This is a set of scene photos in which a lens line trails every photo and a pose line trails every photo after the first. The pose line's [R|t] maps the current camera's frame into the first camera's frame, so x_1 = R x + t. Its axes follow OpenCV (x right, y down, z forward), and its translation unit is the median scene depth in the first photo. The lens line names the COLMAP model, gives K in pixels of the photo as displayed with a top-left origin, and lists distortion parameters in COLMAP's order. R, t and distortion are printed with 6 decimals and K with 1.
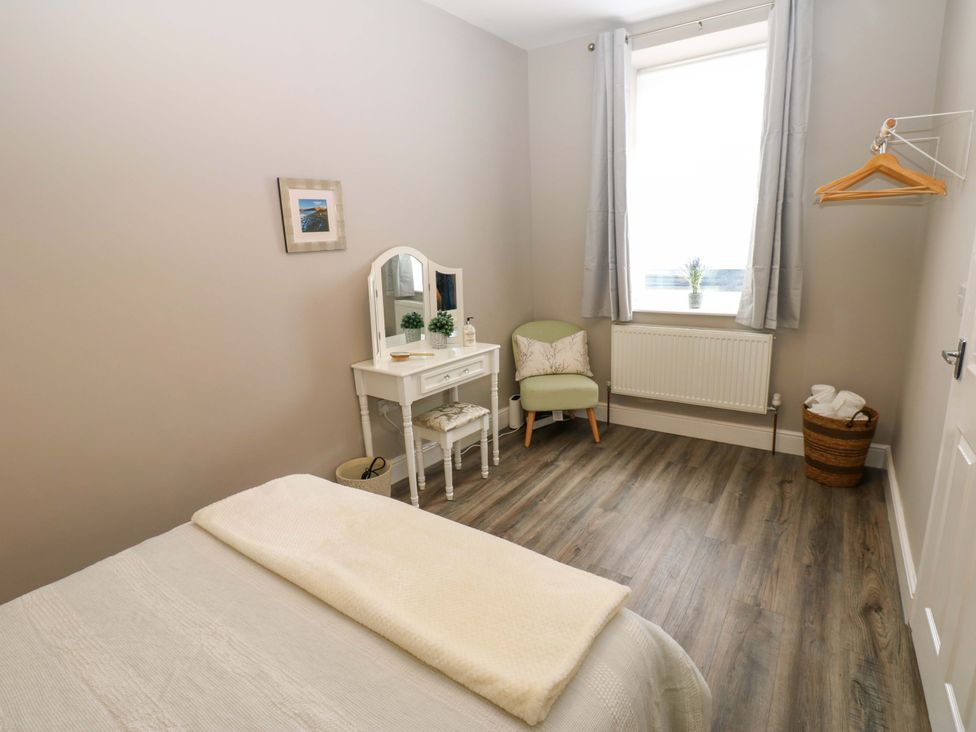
lens RADIAL K [[501.8, 0, 485.4], [0, 501.8, 359.4], [0, 0, 1]] dist [-0.023142, -0.002295]
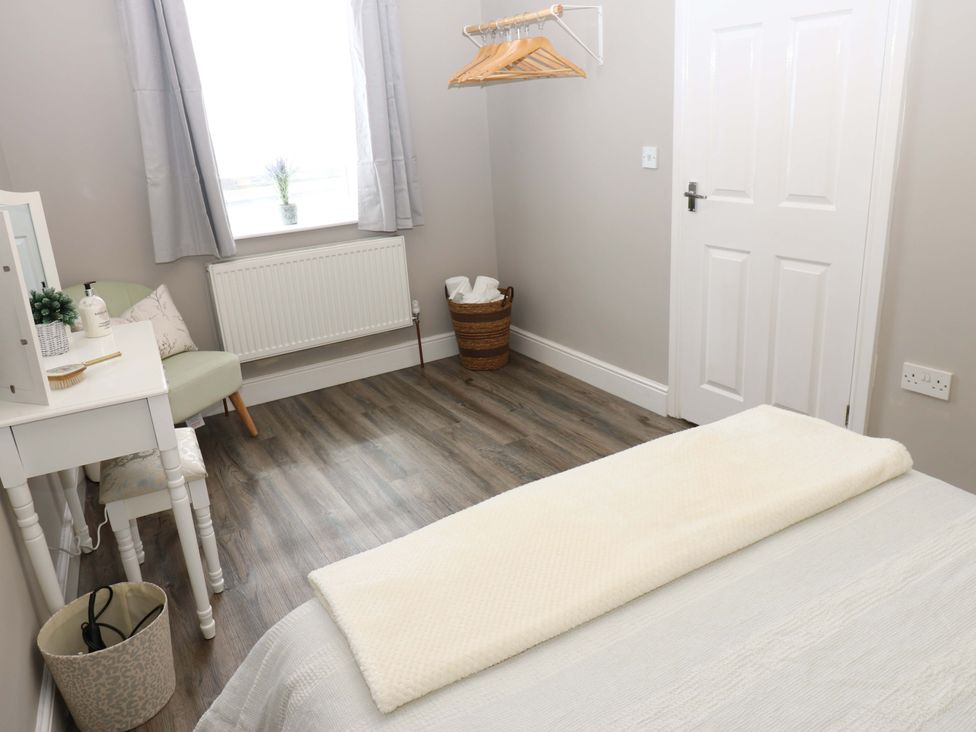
lens RADIAL K [[716.0, 0, 488.6], [0, 716.0, 363.6], [0, 0, 1]] dist [-0.040708, -0.008806]
pose [[0.401548, -0.283569, 0.870832, -0.528655], [0.247652, 0.949054, 0.194846, -0.042707], [-0.881719, 0.137423, 0.451317, 0.305666]]
